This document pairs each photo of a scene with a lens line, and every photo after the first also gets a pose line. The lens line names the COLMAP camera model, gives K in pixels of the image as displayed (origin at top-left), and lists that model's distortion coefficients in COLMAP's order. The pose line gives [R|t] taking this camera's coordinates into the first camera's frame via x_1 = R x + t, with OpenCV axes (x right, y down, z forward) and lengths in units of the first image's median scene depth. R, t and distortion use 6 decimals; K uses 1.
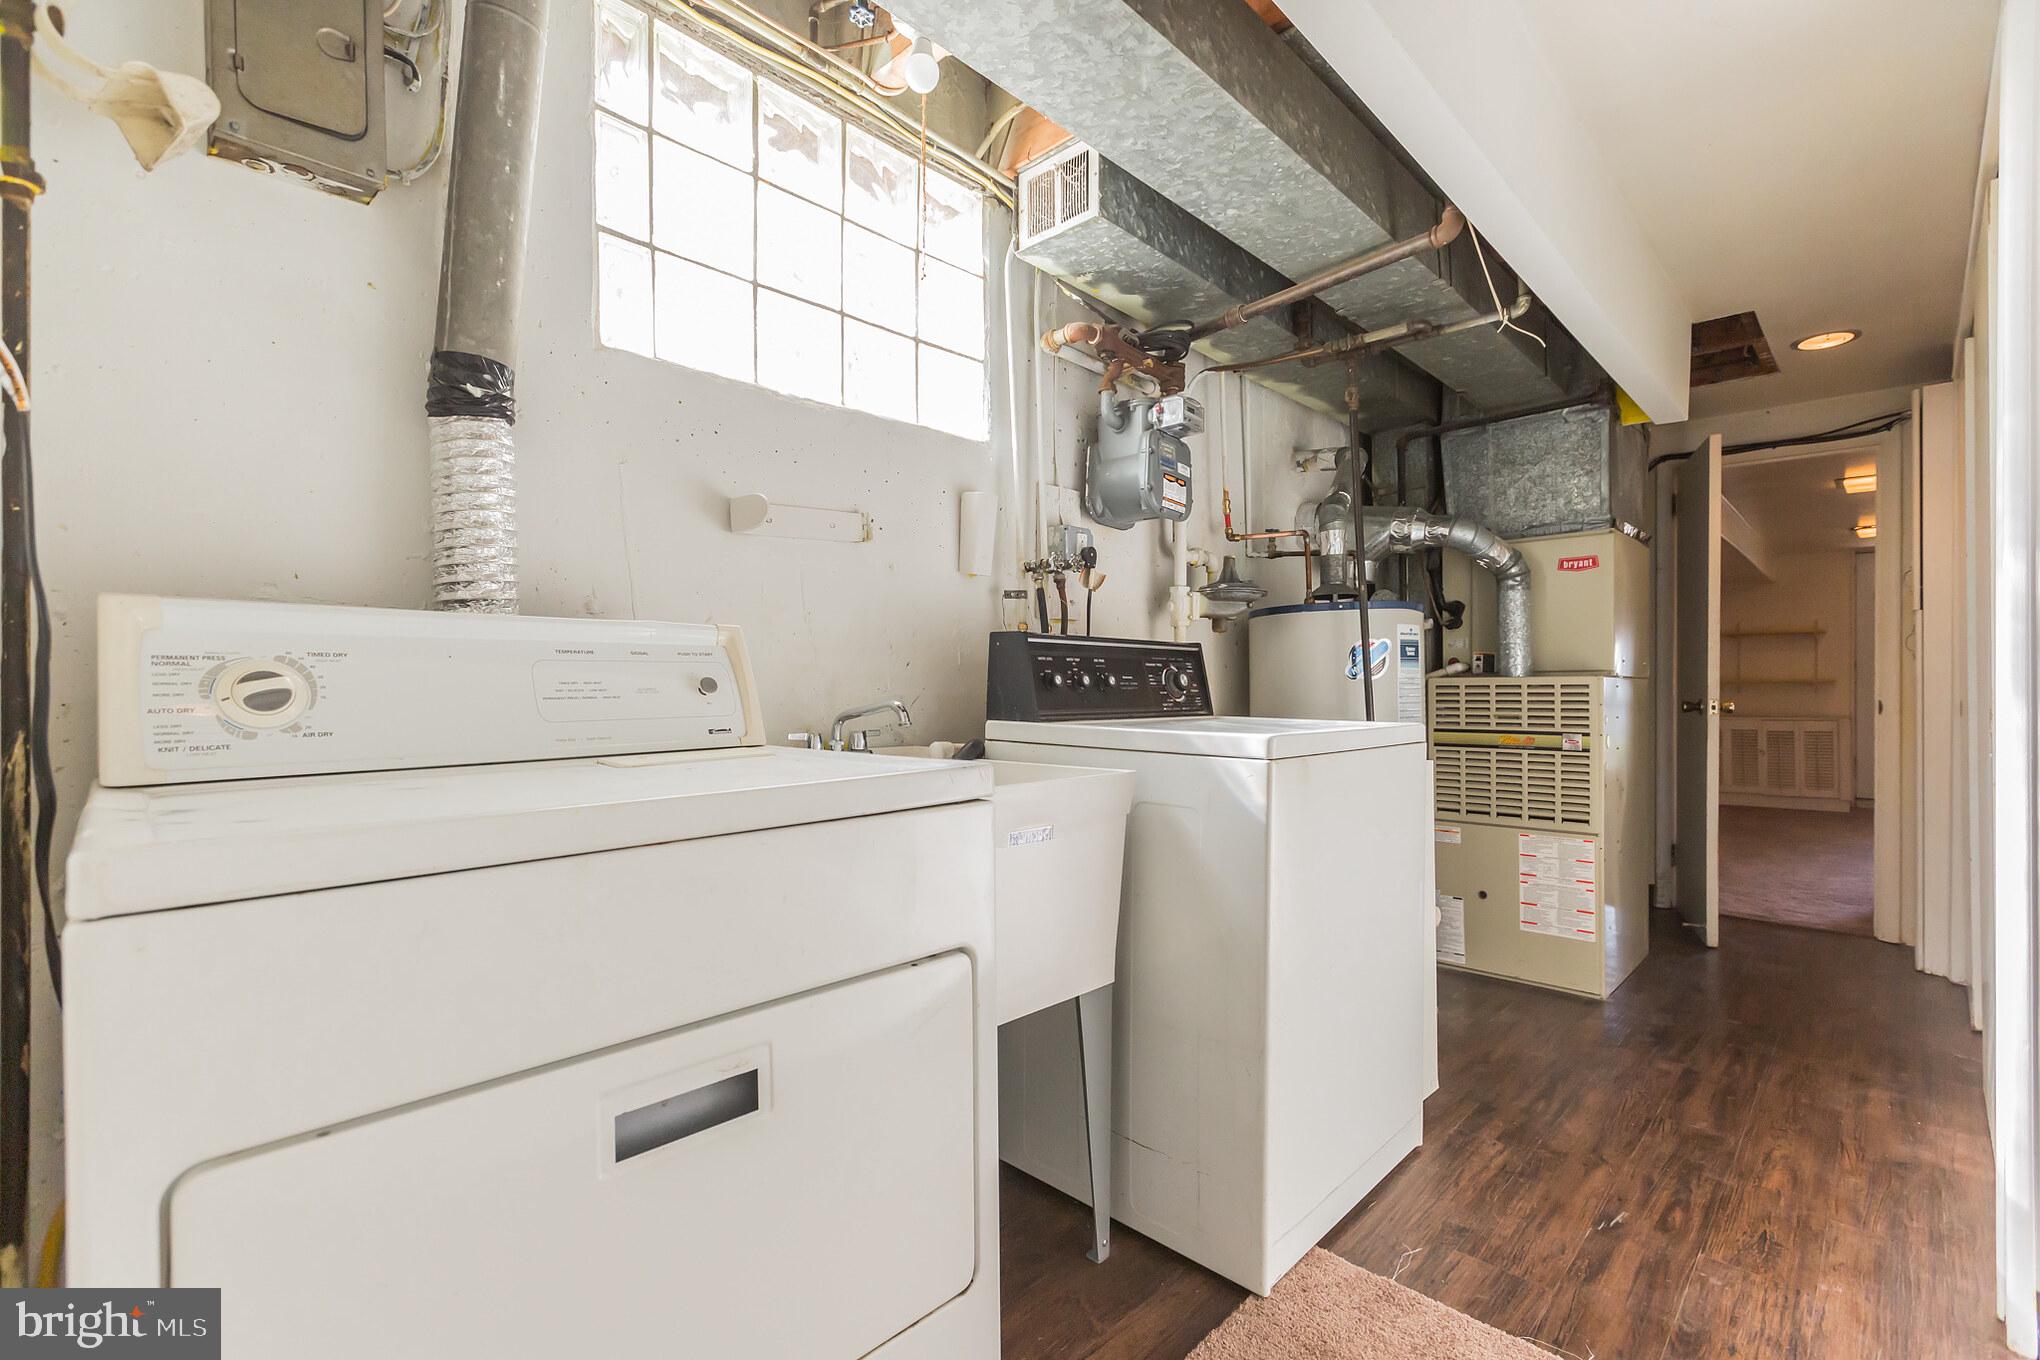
lens RADIAL K [[924.6, 0, 1018.2], [0, 924.6, 684.1], [0, 0, 1]] dist [0.000184, -0.000431]
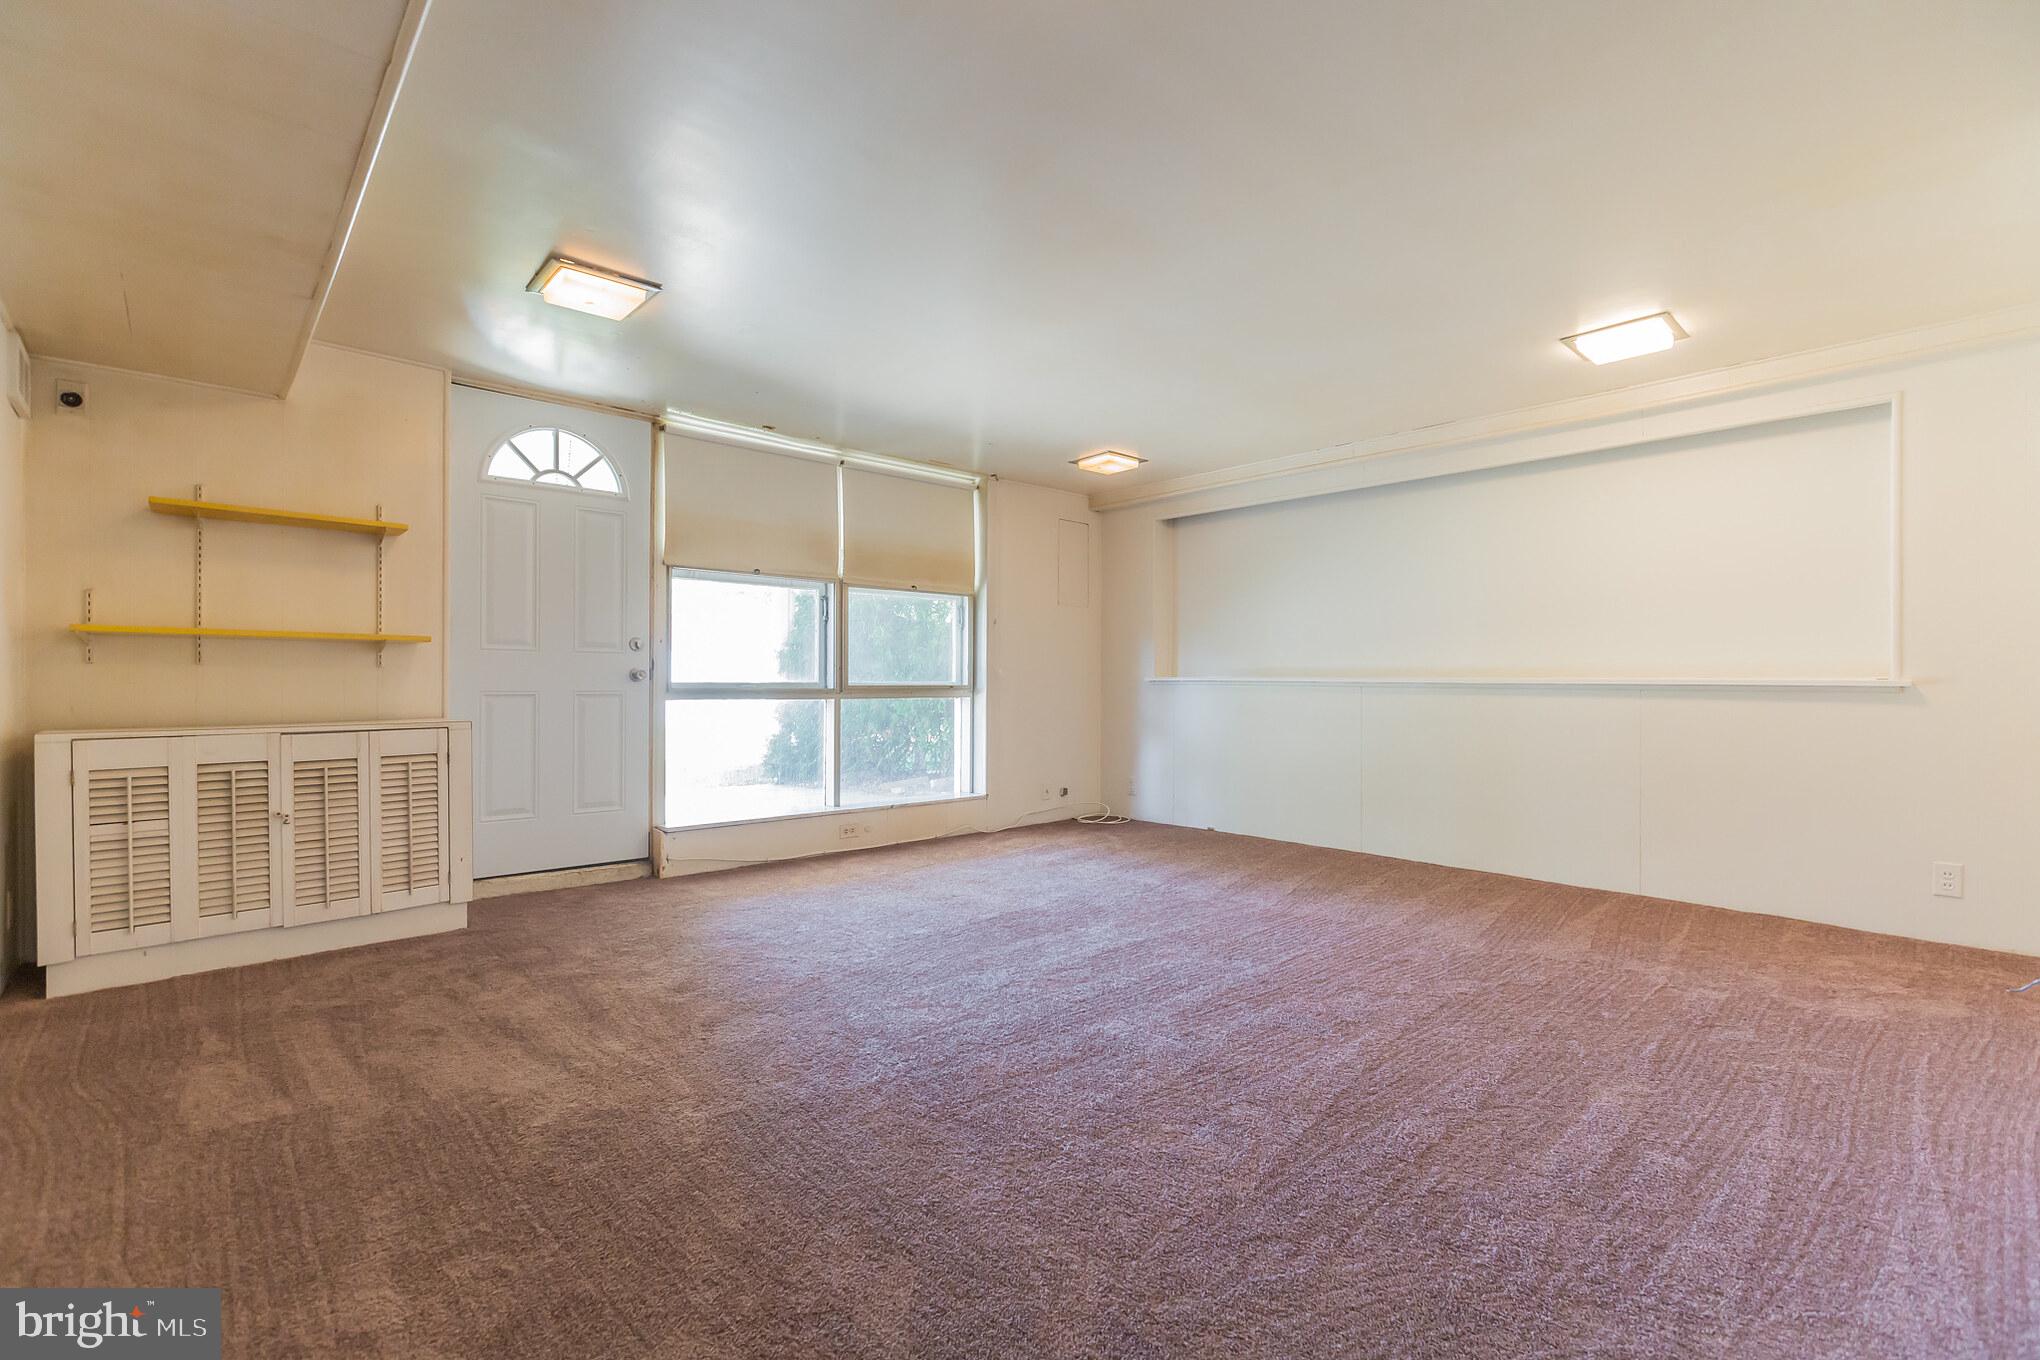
lens RADIAL K [[924.6, 0, 1023.2], [0, 924.6, 687.9], [0, 0, 1]] dist [0.000184, -0.000431]
pose [[0.080626, 0.000199, 0.996744, 0.453266], [-0.000641, 1.000000, -0.000148, 0.019902], [-0.996744, -0.000627, 0.080626, 0.669334]]
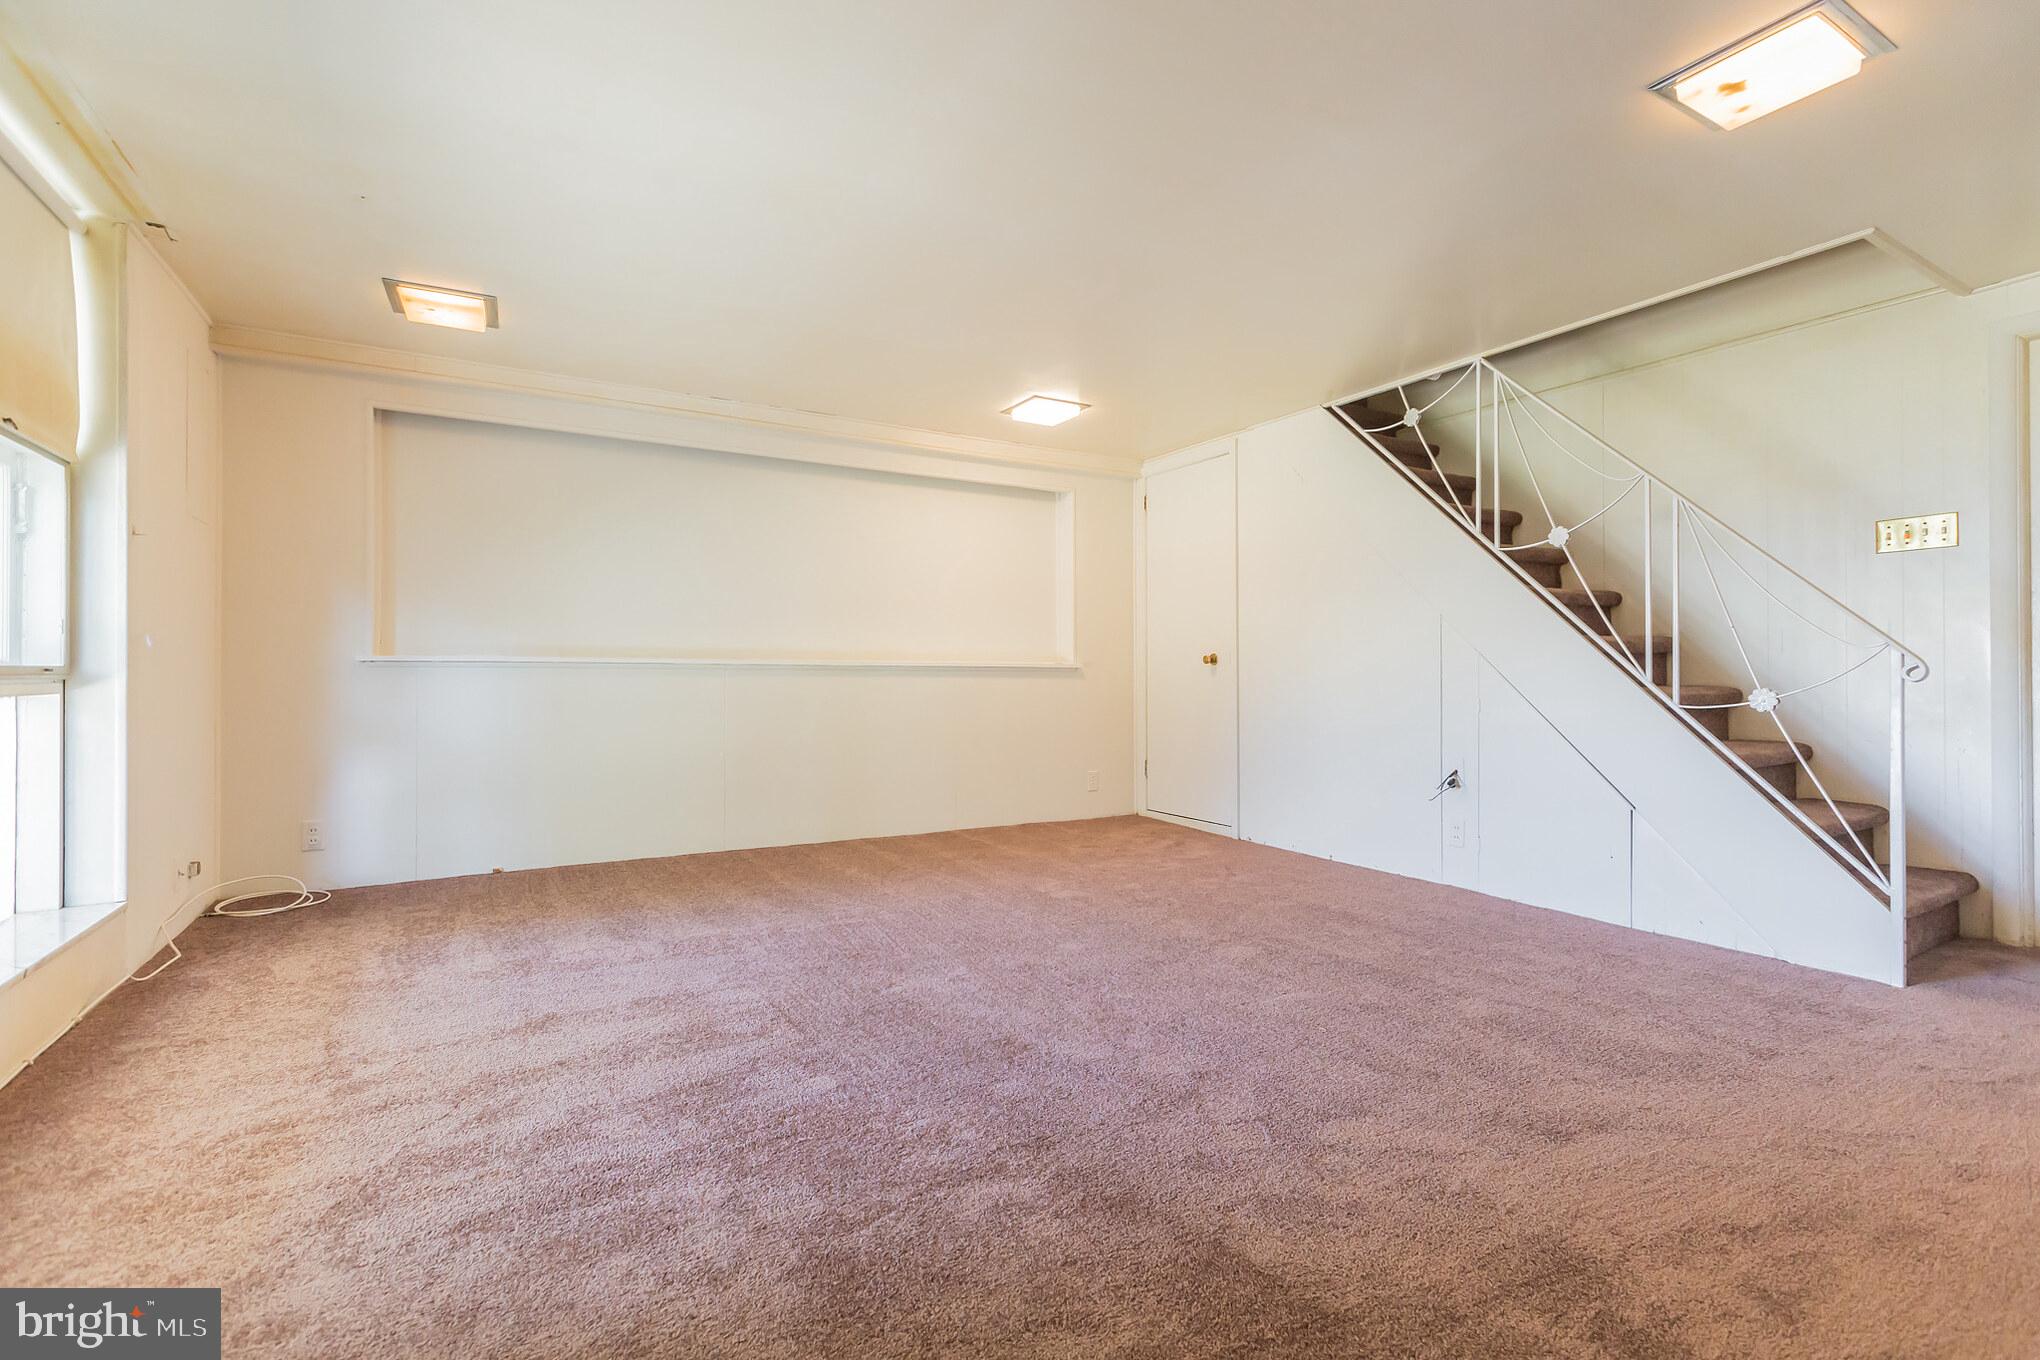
lens RADIAL K [[924.6, 0, 1027.9], [0, 924.6, 669.3], [0, 0, 1]] dist [0.000184, -0.000431]
pose [[-0.961492, 0.000583, 0.274833, 0.784483], [0.001501, 0.999994, 0.003128, 0.017516], [-0.274830, 0.003420, -0.961487, 1.016884]]
